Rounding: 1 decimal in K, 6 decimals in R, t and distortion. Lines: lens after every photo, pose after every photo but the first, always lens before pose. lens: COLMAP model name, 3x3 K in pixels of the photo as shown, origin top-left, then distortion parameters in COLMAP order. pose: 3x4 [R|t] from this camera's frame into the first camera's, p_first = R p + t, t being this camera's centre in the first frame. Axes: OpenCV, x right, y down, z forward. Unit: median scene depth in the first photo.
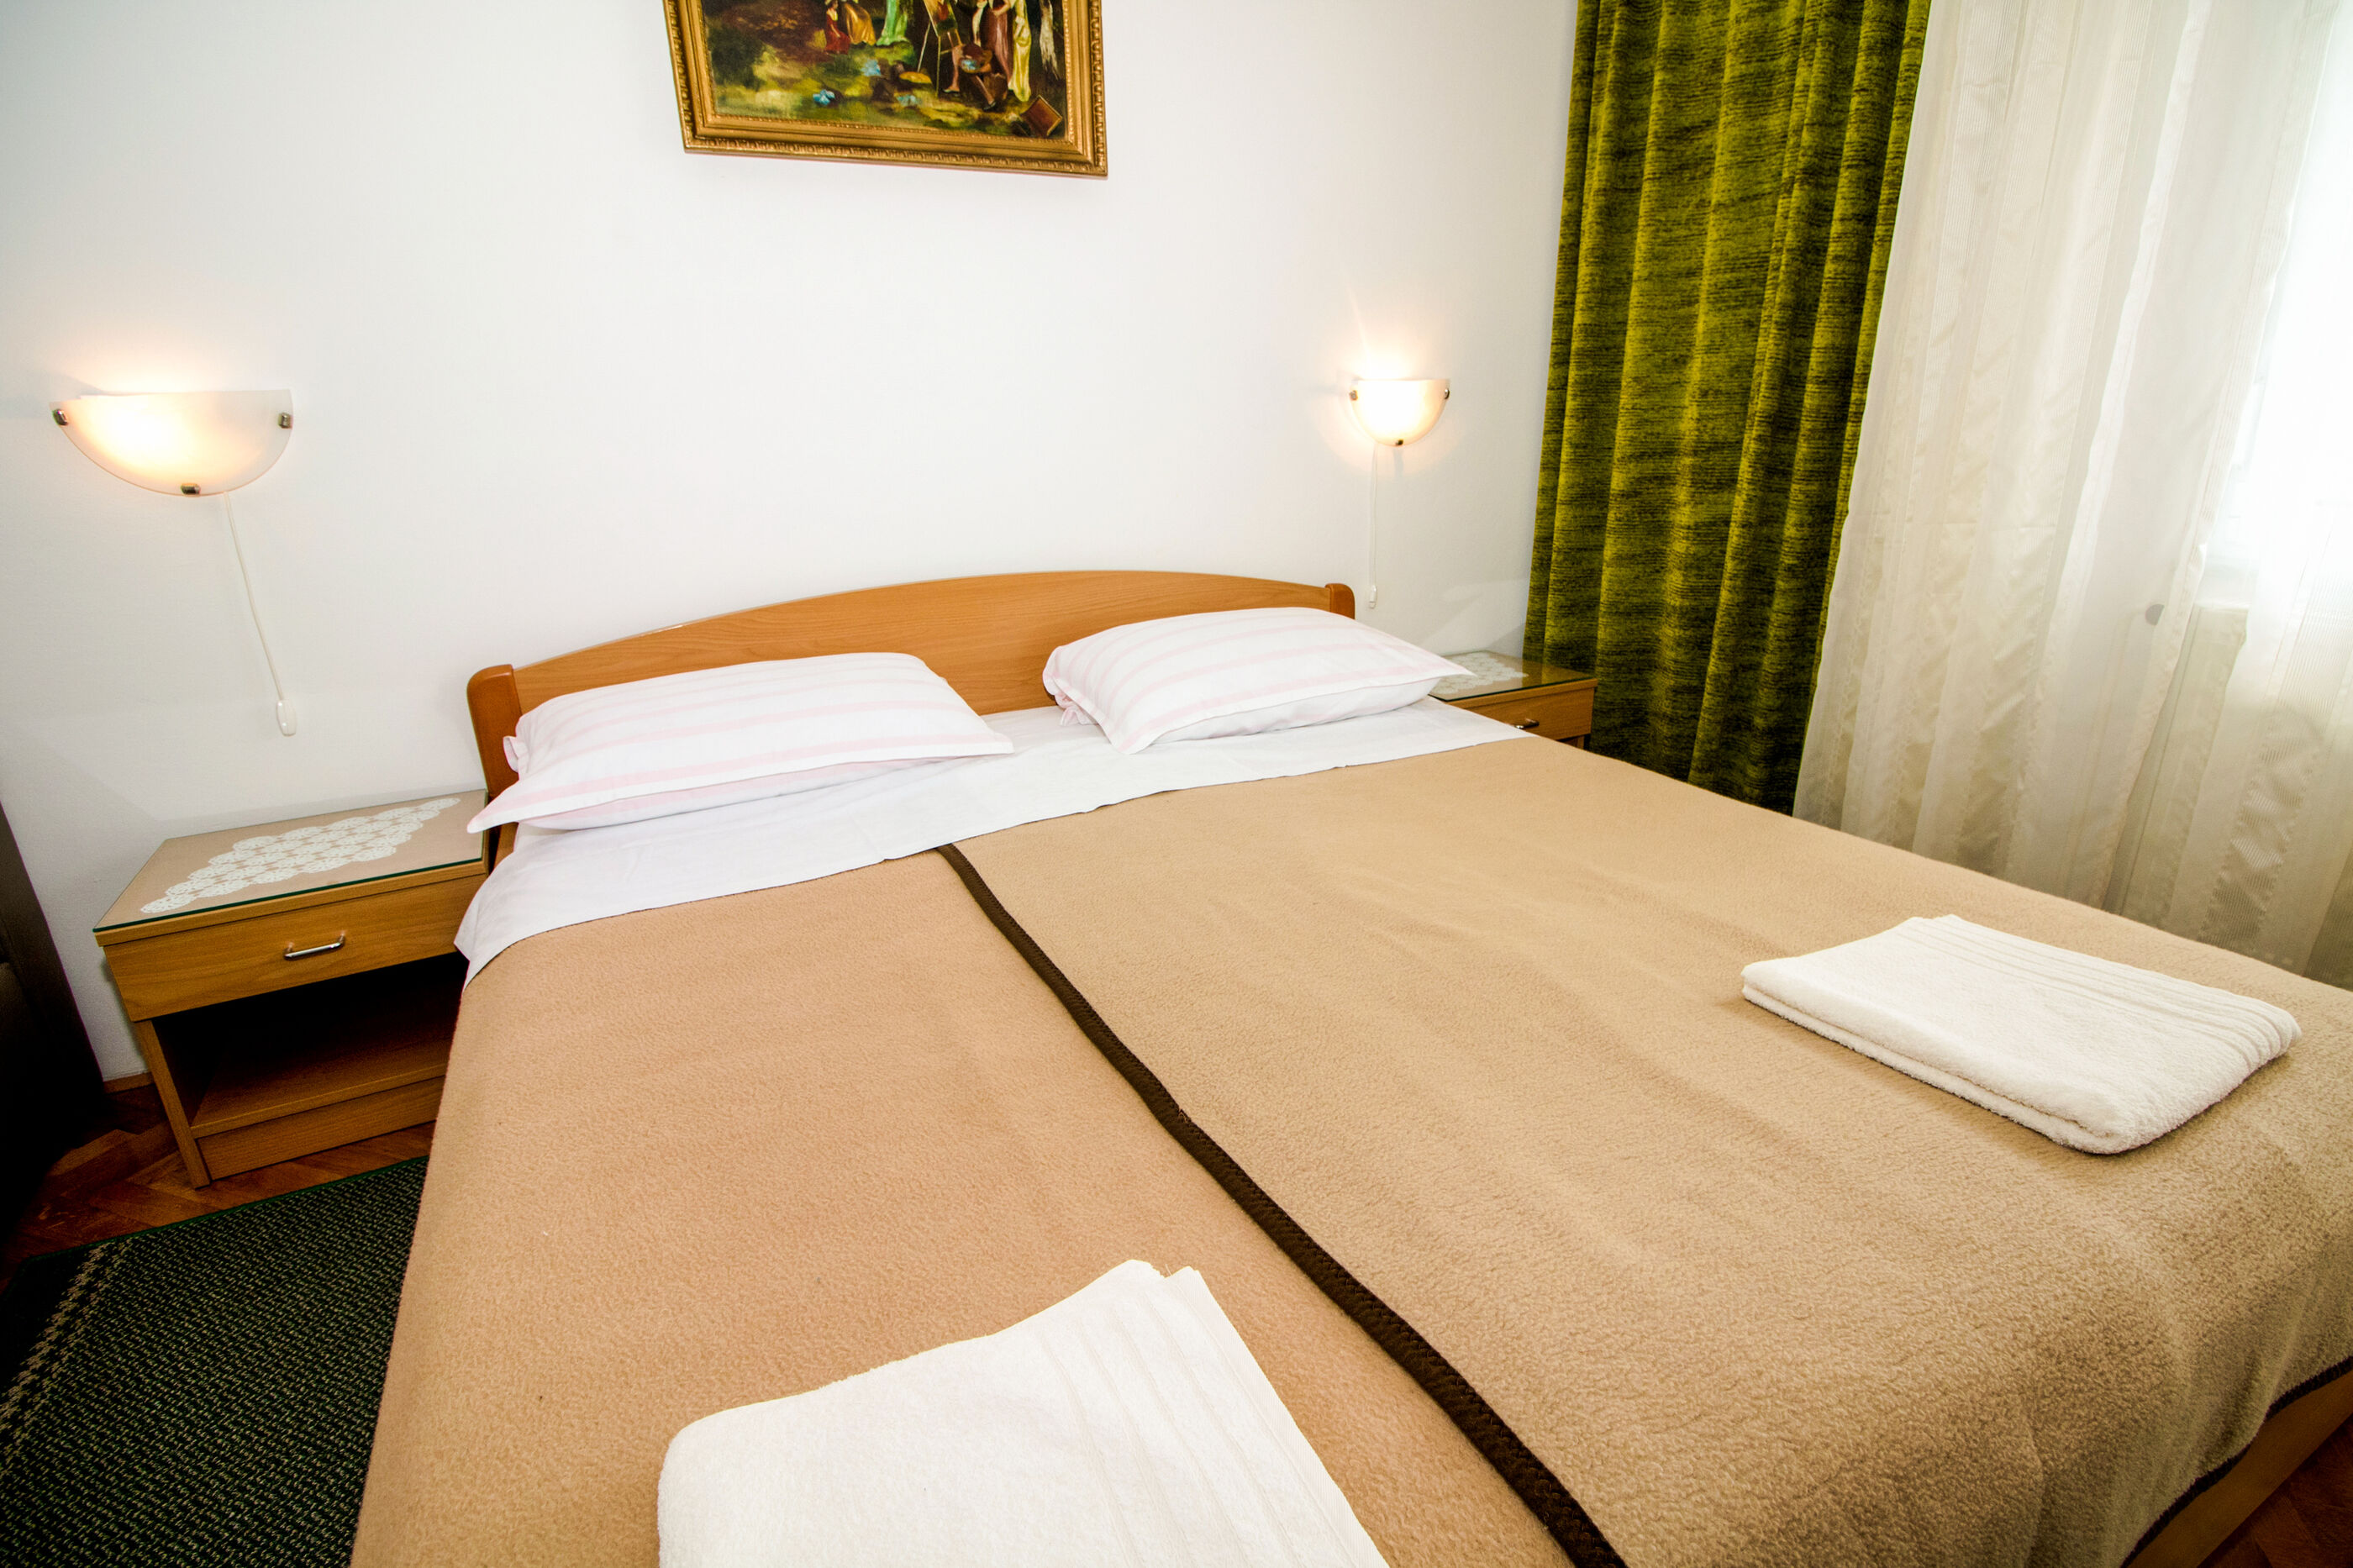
lens RADIAL K [[1099.7, 0, 1198.7], [0, 1099.7, 789.6], [0, 0, 1]] dist [0.000351, -0.012886]
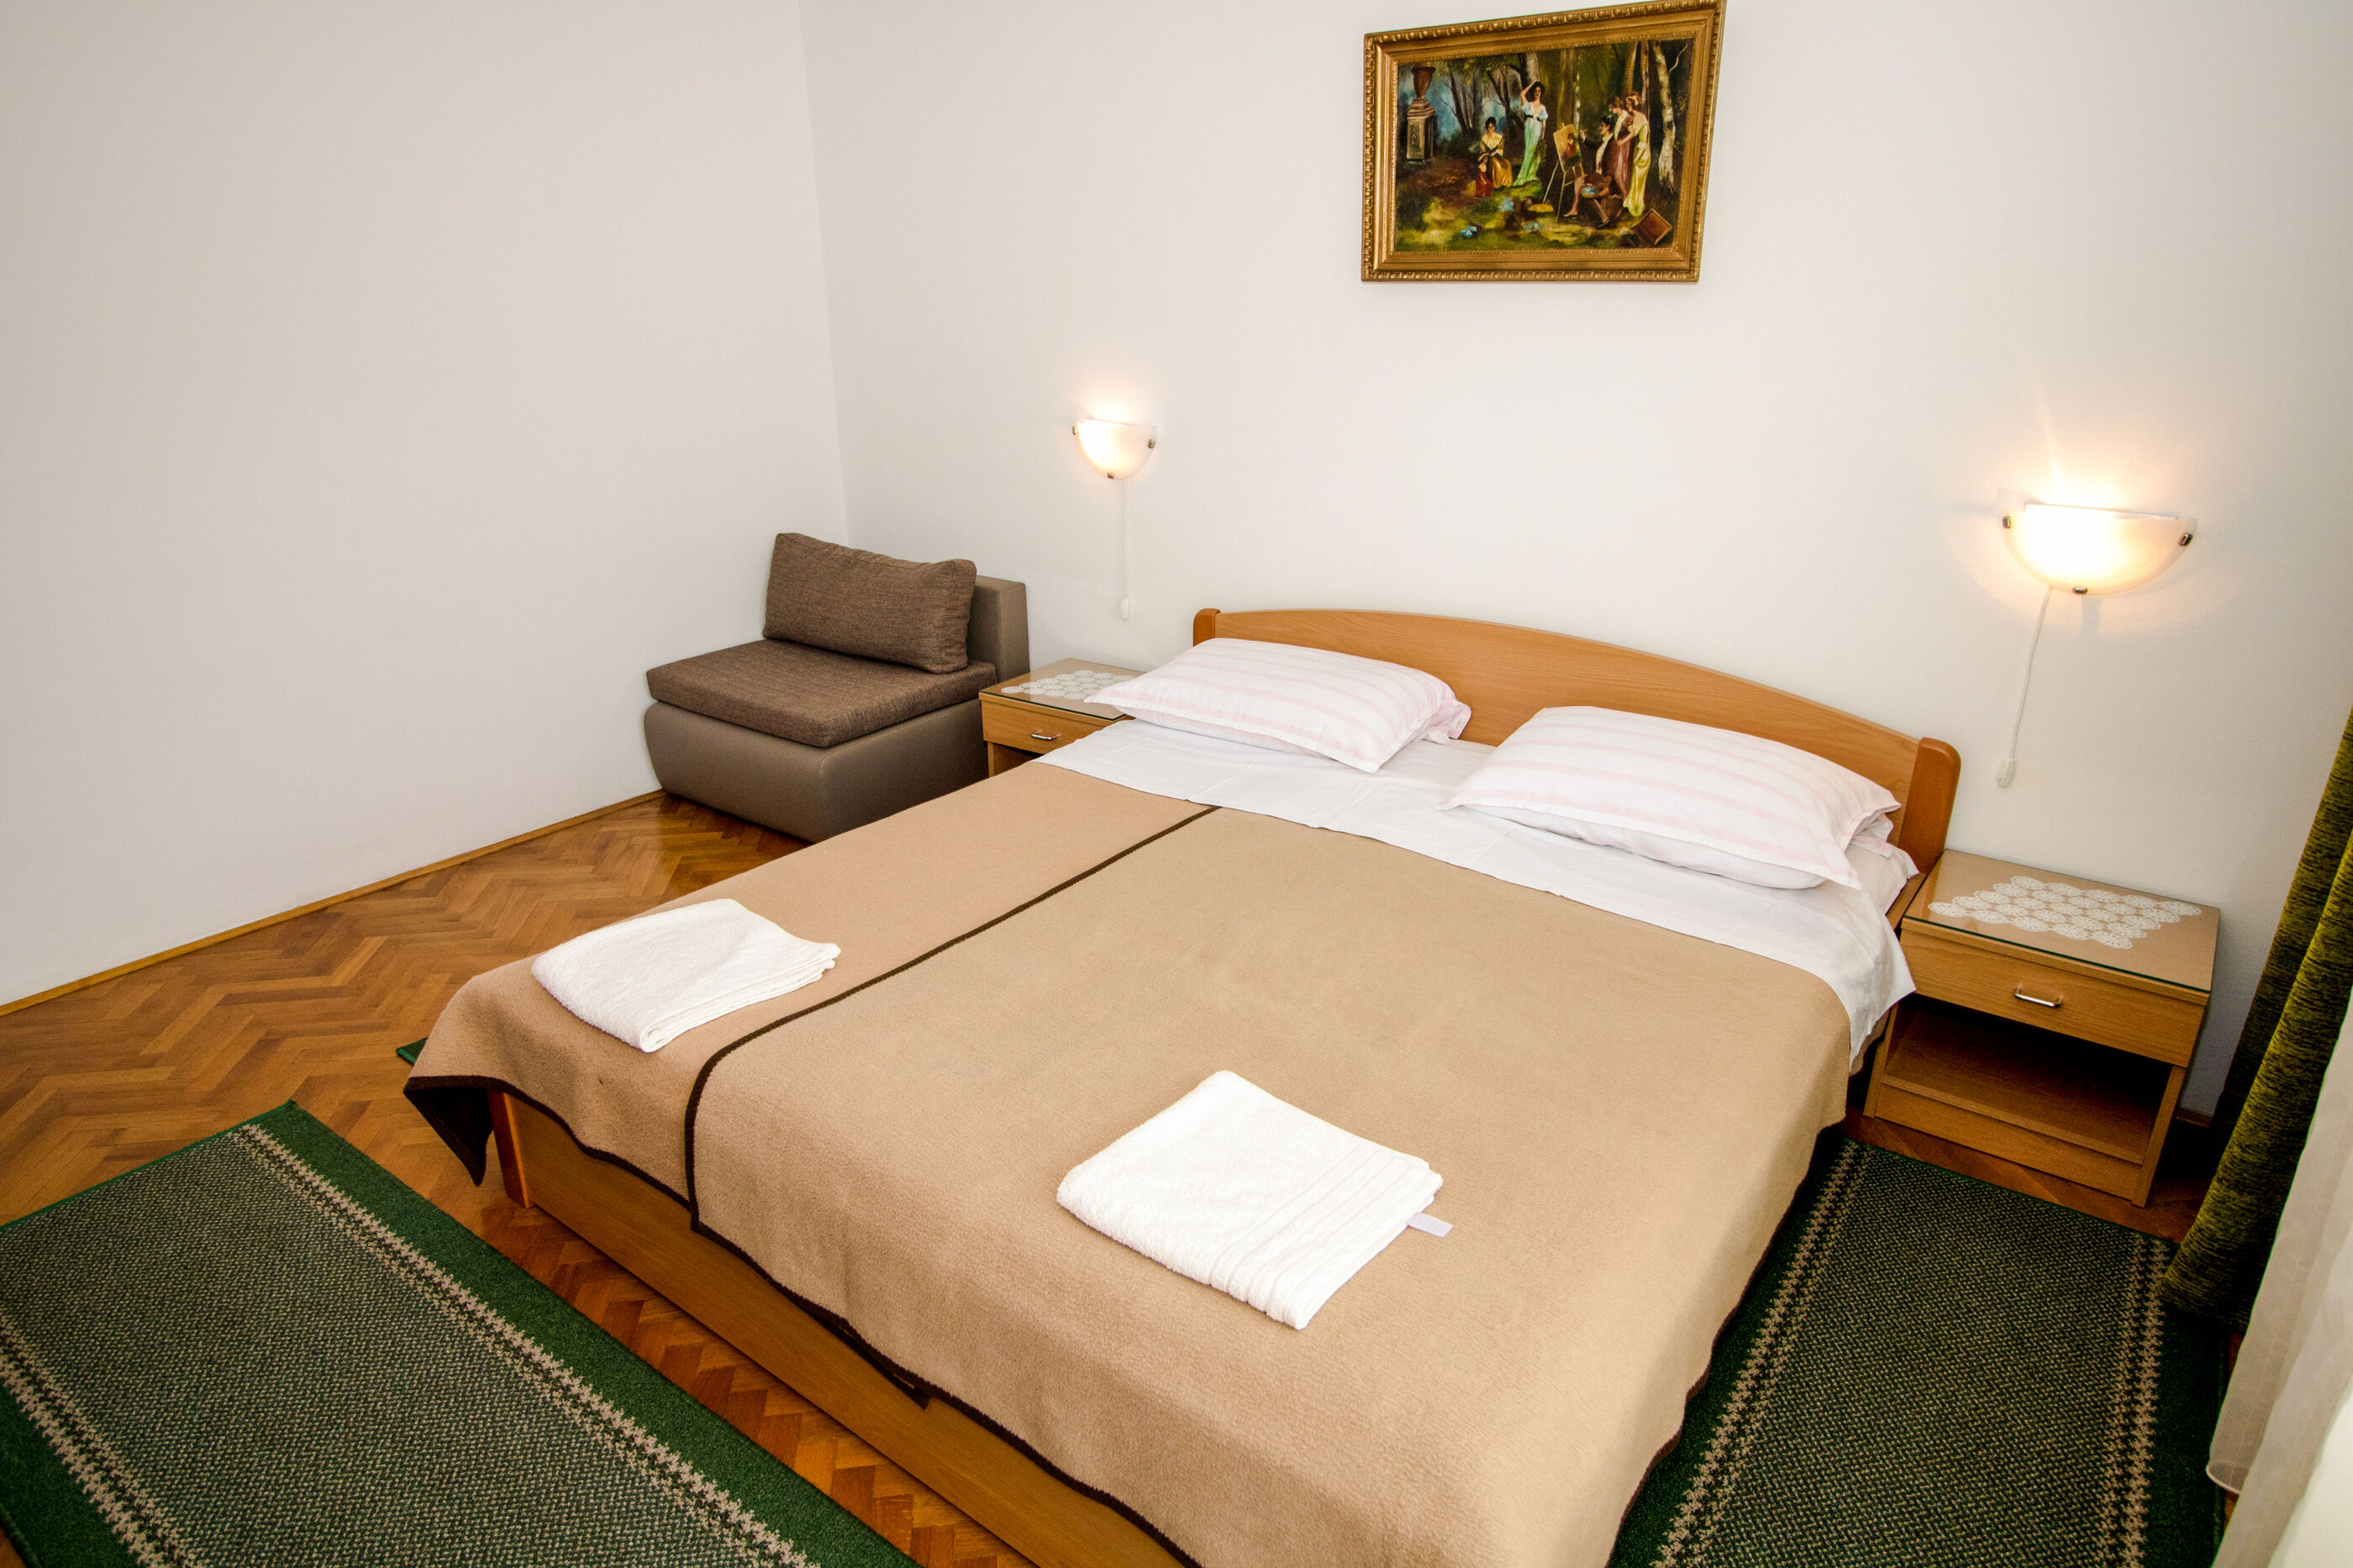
lens RADIAL K [[1372.6, 0, 1201.1], [0, 1372.6, 776.7], [0, 0, 1]] dist [0.003257, 0.000656]
pose [[0.440256, 0.335268, -0.832928, 0.957966], [-0.303174, 0.928695, 0.213569, -0.279776], [0.845139, 0.158497, 0.510508, 0.046063]]
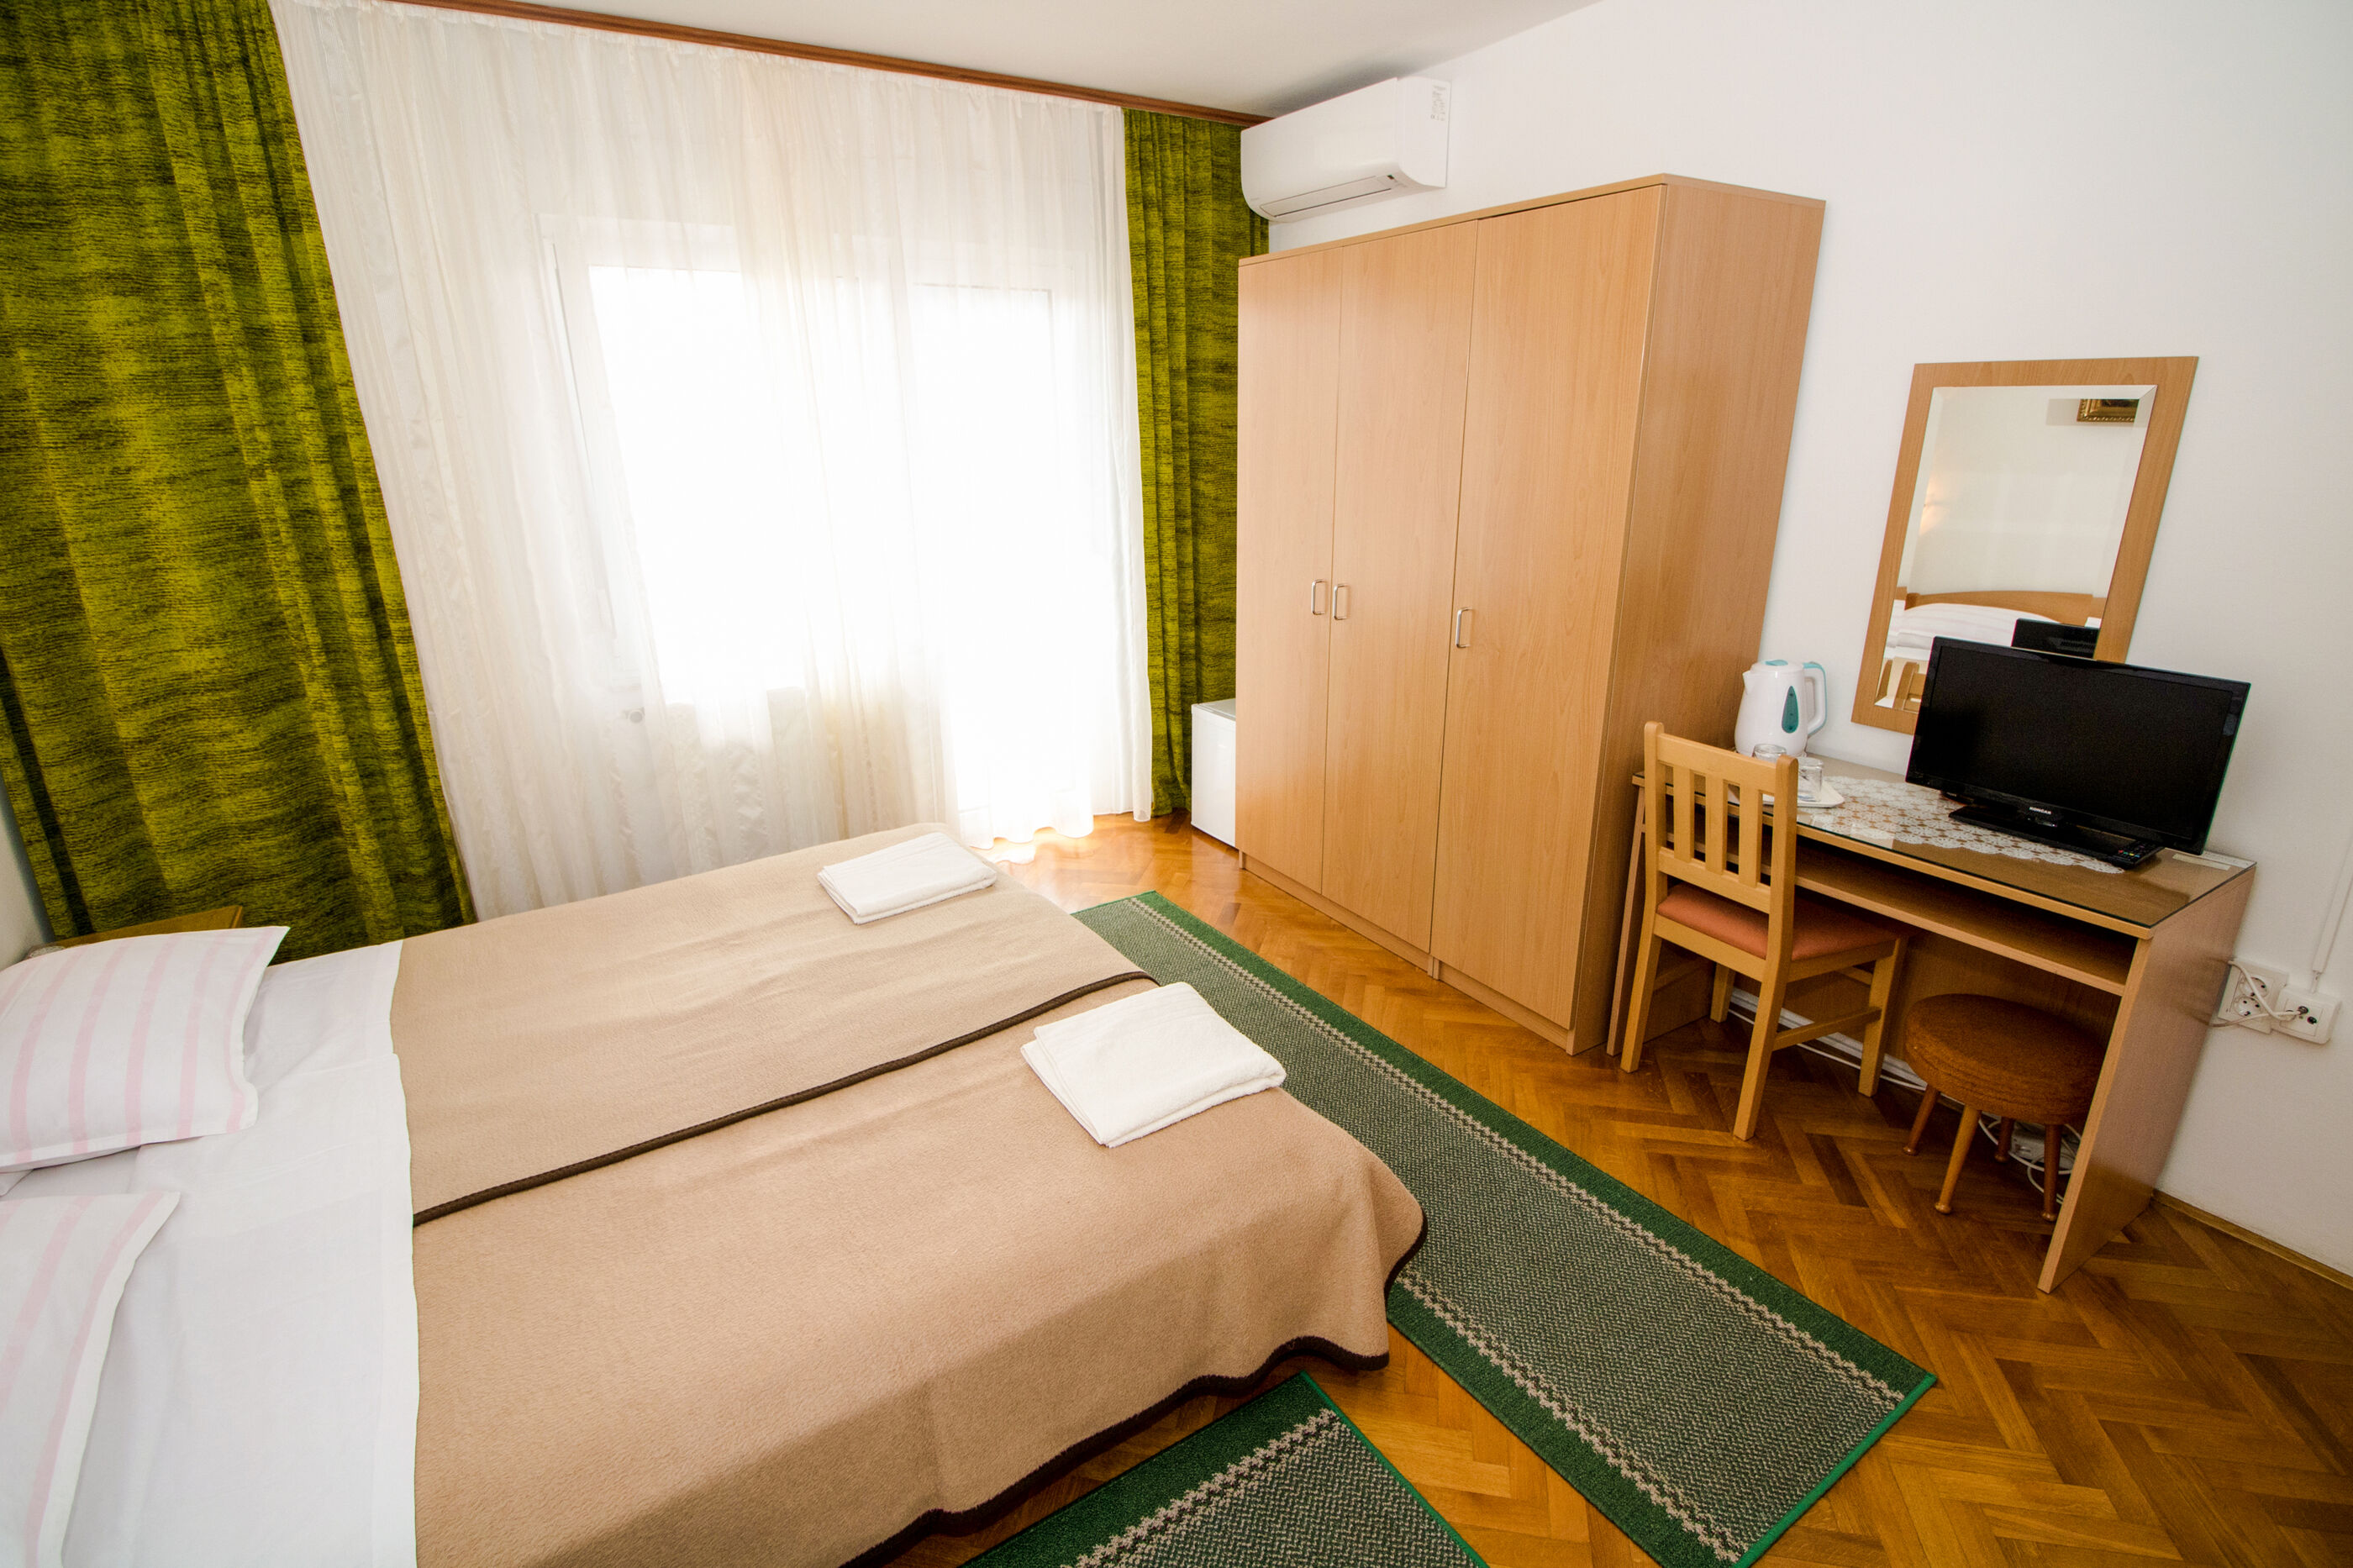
lens RADIAL K [[1134.7, 0, 1179.6], [0, 1134.7, 790.6], [0, 0, 1]] dist [0.003138, -0.011940]
pose [[-0.090266, -0.298208, 0.950223, -0.892286], [0.342496, 0.886628, 0.310785, -0.290026], [-0.935173, 0.353501, 0.022103, 0.149405]]
